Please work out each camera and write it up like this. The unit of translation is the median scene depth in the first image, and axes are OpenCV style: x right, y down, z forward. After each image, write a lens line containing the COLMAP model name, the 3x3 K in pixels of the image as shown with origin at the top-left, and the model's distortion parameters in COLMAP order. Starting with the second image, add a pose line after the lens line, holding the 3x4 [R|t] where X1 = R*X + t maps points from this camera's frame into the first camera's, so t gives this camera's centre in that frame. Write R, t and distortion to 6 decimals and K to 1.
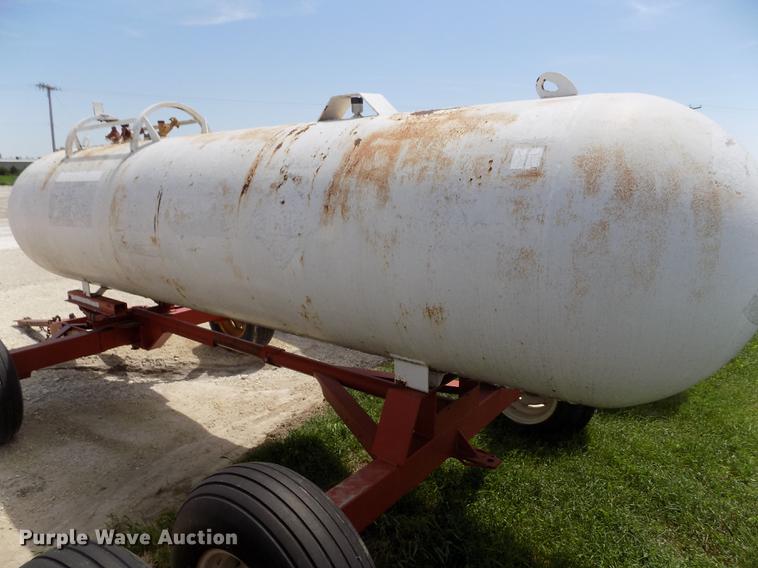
lens RADIAL K [[515.0, 0, 383.1], [0, 515.0, 278.3], [0, 0, 1]] dist [-0.065546, 0.066762]
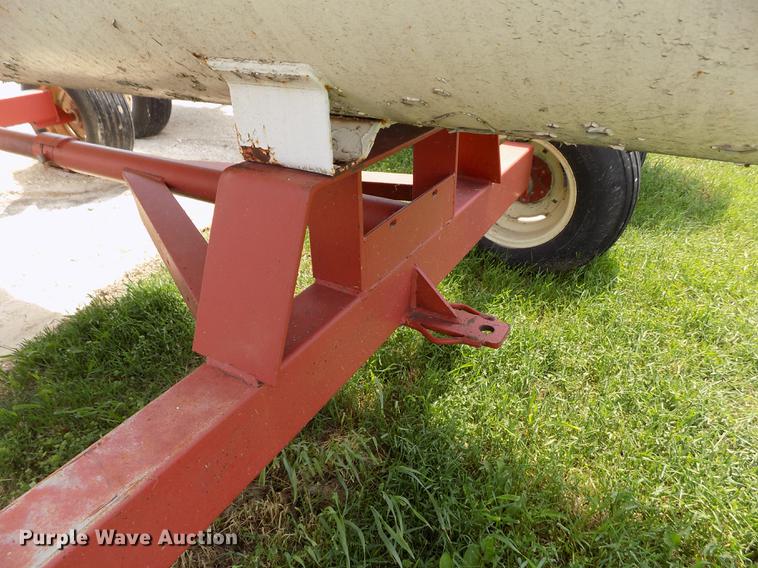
lens RADIAL K [[515.0, 0, 381.2], [0, 515.0, 283.2], [0, 0, 1]] dist [-0.065546, 0.066762]
pose [[0.992731, -0.069998, 0.097905, 0.060598], [0.034152, 0.943872, 0.328540, 0.134520], [-0.115406, -0.322808, 0.939402, 0.489317]]
